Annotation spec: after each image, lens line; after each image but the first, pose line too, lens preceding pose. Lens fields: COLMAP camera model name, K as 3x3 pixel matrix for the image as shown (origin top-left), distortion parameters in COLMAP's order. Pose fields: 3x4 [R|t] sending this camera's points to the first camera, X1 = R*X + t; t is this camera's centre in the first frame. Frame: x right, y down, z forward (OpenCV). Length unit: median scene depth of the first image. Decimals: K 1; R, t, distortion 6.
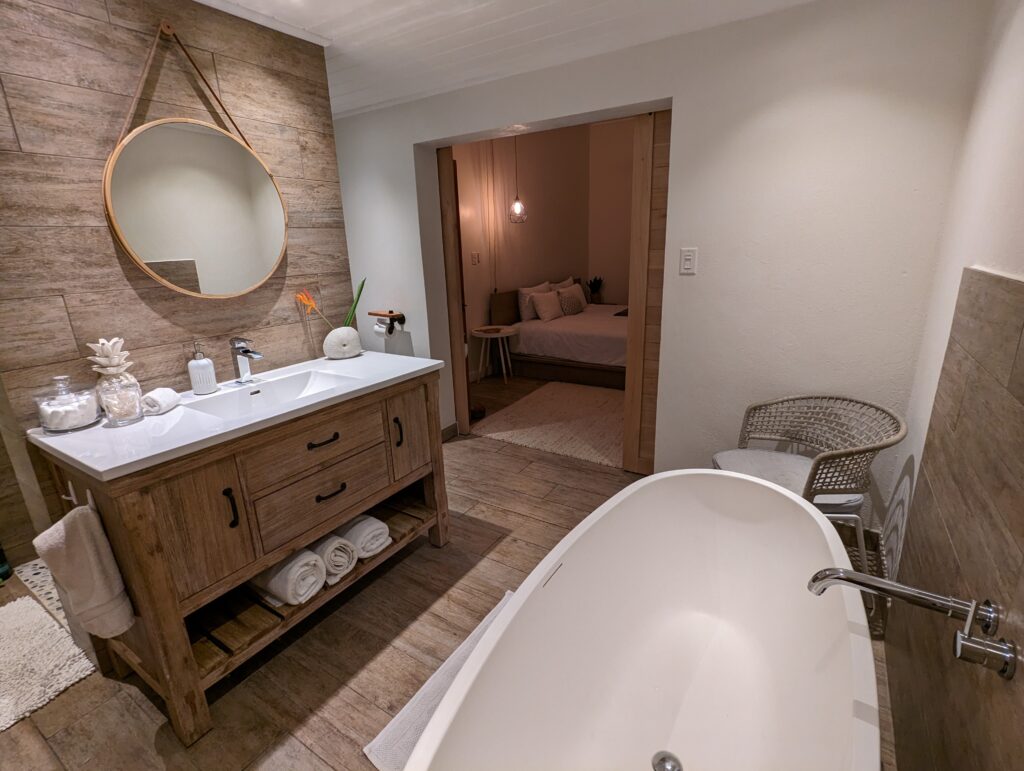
lens RADIAL K [[487.4, 0, 513.4], [0, 487.4, 384.0], [0, 0, 1]] dist [-0.002499, 0.000815]
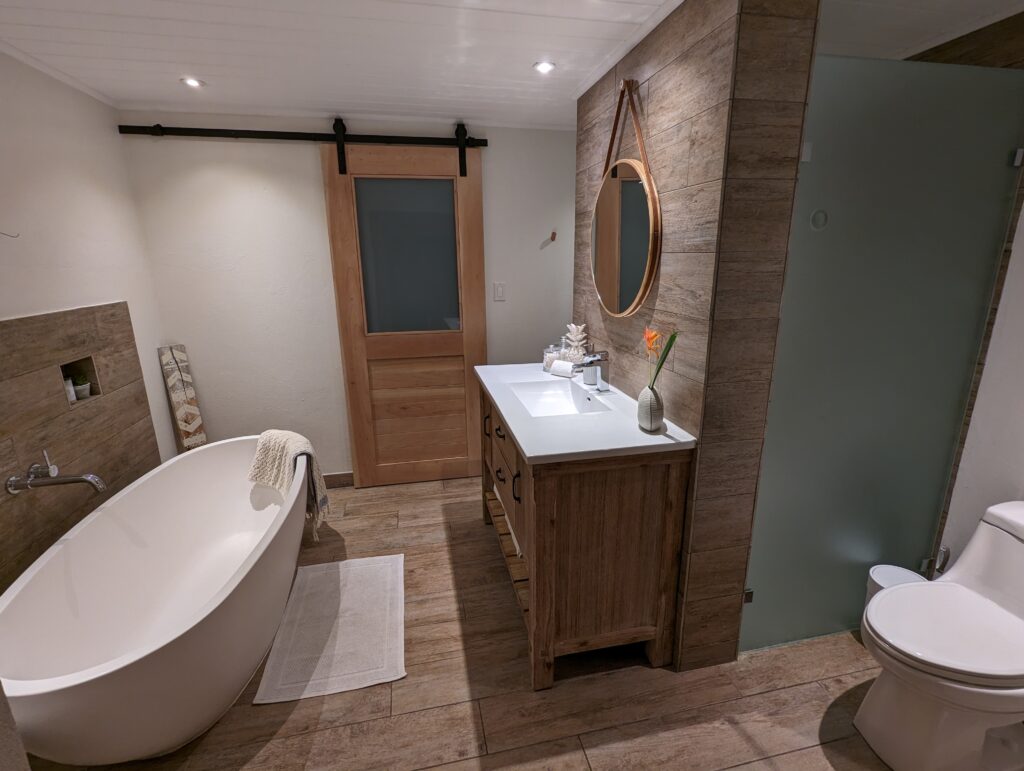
lens RADIAL K [[487.4, 0, 513.3], [0, 487.4, 386.8], [0, 0, 1]] dist [-0.002499, 0.000815]
pose [[-0.712802, 0.218877, -0.666338, 0.314578], [-0.166559, 0.870054, 0.463966, -0.459547], [0.681301, 0.441700, -0.583720, 1.394468]]
